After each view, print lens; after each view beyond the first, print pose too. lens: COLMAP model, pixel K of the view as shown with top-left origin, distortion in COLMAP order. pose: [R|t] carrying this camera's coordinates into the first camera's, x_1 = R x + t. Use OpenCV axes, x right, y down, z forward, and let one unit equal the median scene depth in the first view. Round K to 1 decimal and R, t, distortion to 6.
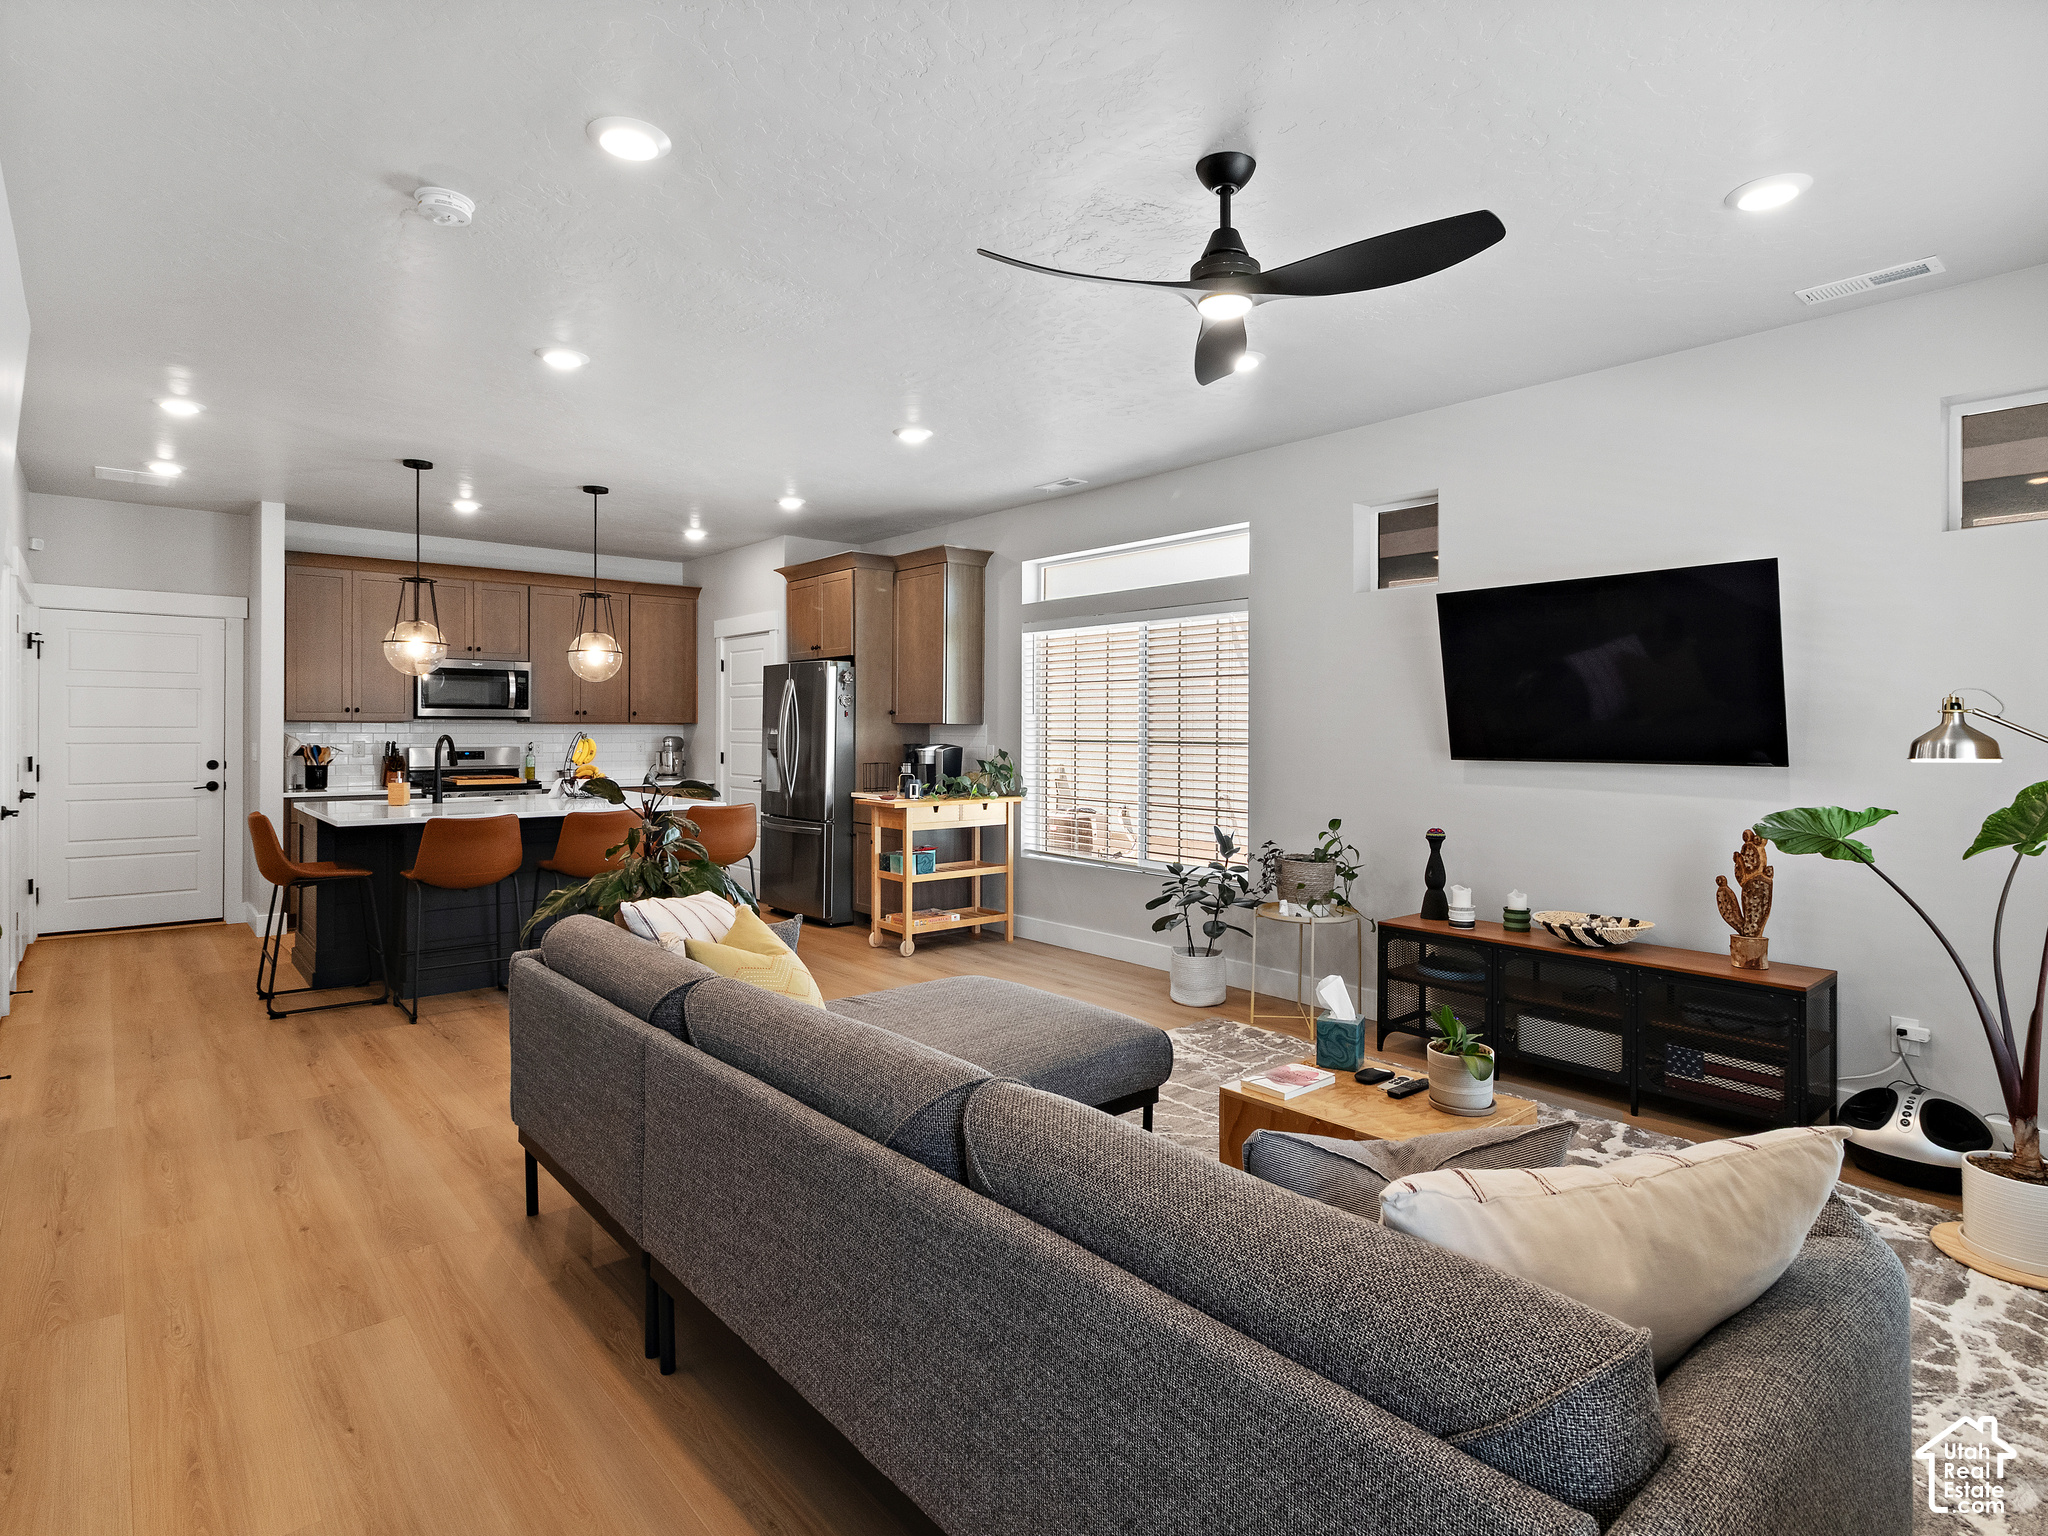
lens RADIAL K [[1090.8, 0, 1040.2], [0, 1090.8, 732.4], [0, 0, 1]] dist [-0.004363, 0.003141]
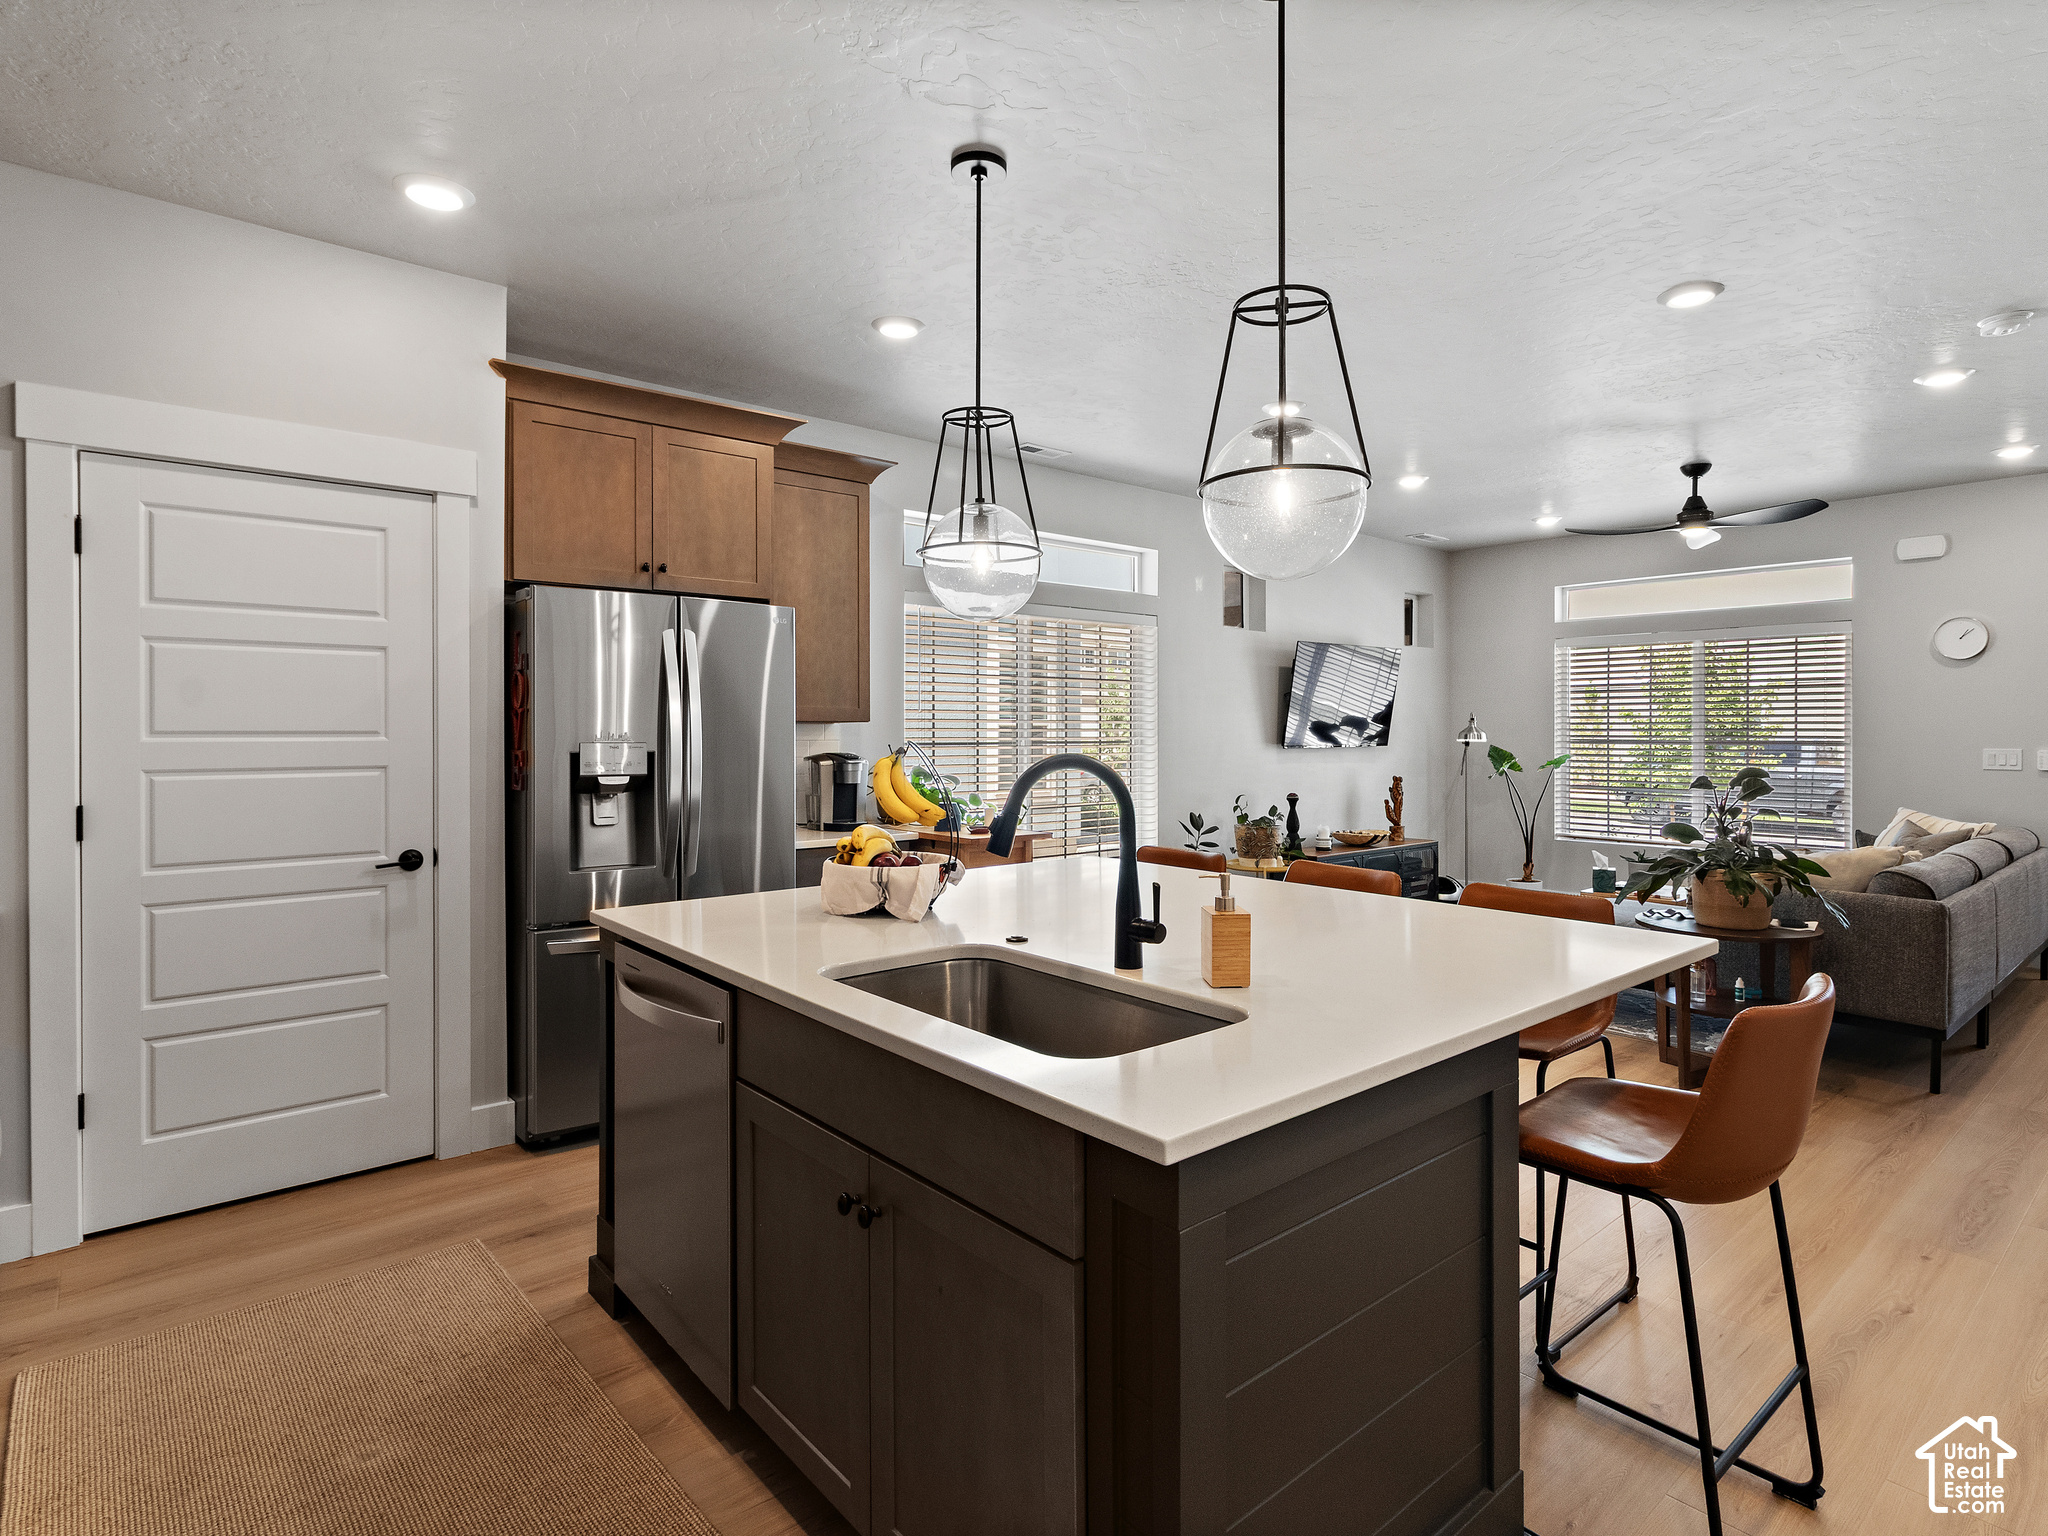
lens RADIAL K [[1090.8, 0, 1072.5], [0, 1090.8, 732.0], [0, 0, 1]] dist [-0.004363, 0.003141]
pose [[-0.020100, -0.006316, 0.999778, -0.723667], [0.003211, 0.999974, 0.006382, -0.005097], [-0.999793, 0.003338, -0.020079, 0.835877]]
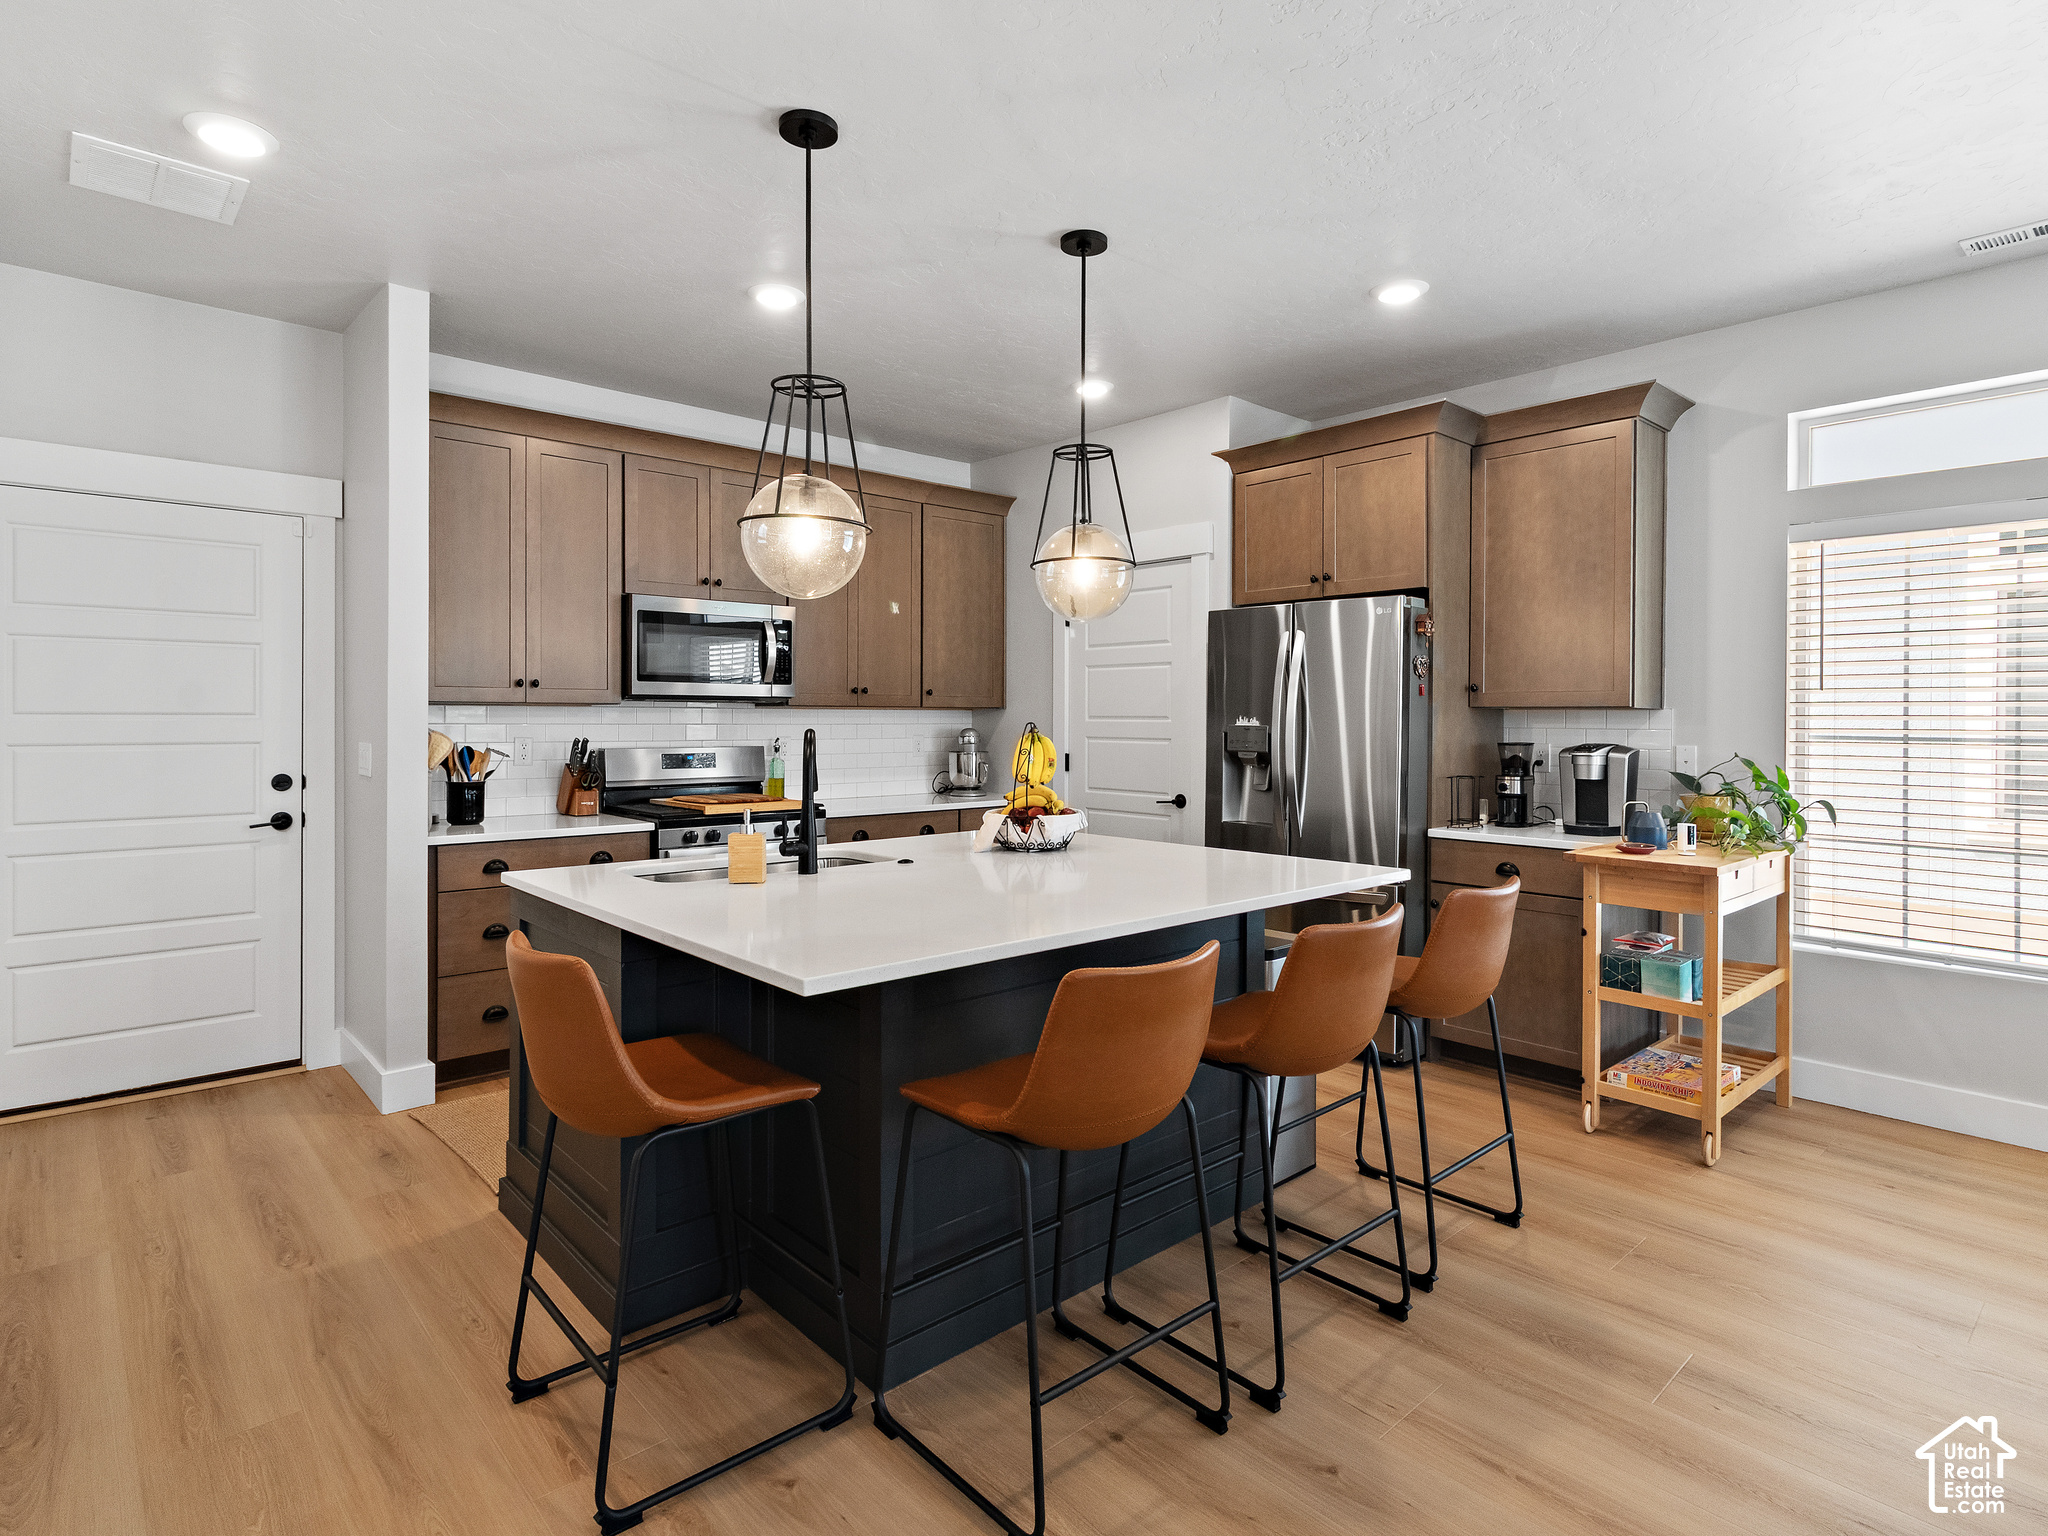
lens RADIAL K [[1090.8, 0, 1038.6], [0, 1090.8, 720.6], [0, 0, 1]] dist [-0.004363, 0.003141]
pose [[0.999627, -0.000998, 0.027283, -0.381420], [0.000951, 0.999998, 0.001748, -0.002206], [-0.027285, -0.001722, 0.999626, 0.426427]]
